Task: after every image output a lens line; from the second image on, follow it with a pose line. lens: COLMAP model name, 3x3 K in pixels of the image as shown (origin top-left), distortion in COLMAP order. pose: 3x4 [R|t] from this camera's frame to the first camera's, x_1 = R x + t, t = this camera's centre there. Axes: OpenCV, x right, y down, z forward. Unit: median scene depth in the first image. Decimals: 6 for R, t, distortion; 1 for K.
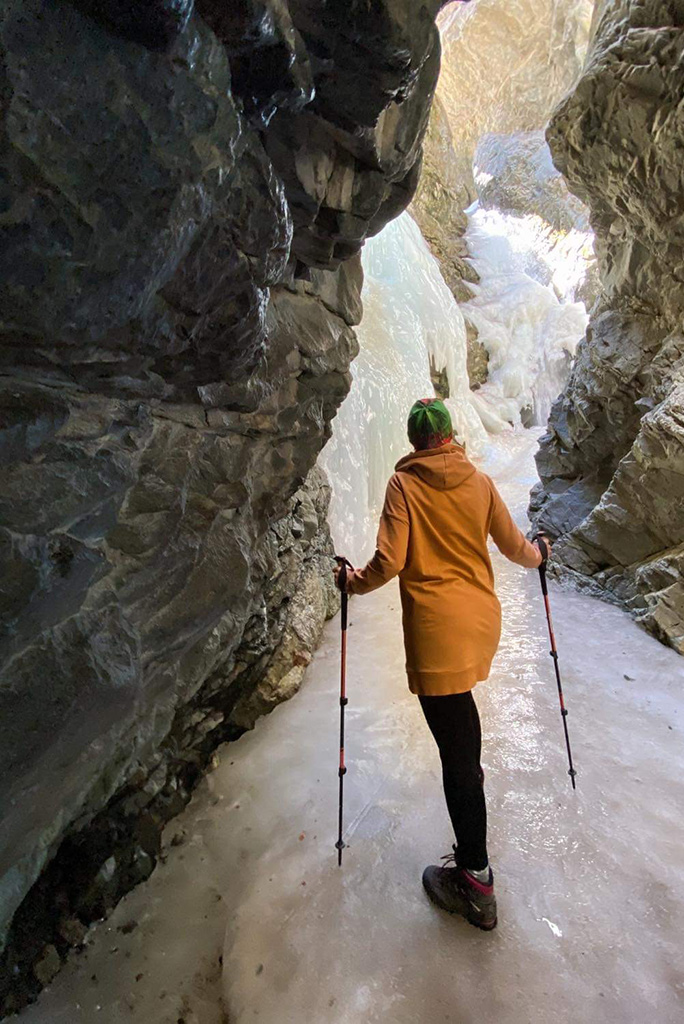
lens RADIAL K [[1135.7, 0, 342.0], [0, 1135.7, 512.0], [0, 0, 1]] dist [0.011419, -0.001165]
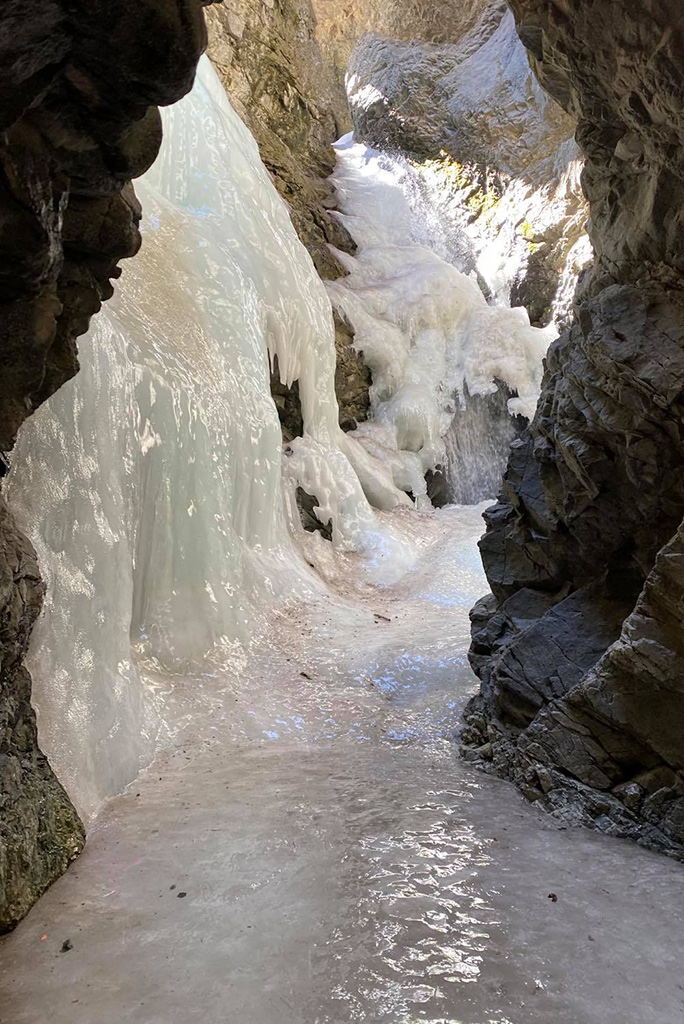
lens RADIAL K [[809.4, 0, 364.3], [0, 809.4, 512.4], [0, 0, 1]] dist [0.035147, -0.011139]
pose [[0.929687, 0.092305, 0.356598, -0.009322], [-0.001122, 0.968799, -0.247847, 0.026575], [-0.368349, 0.230020, 0.900783, 0.673663]]
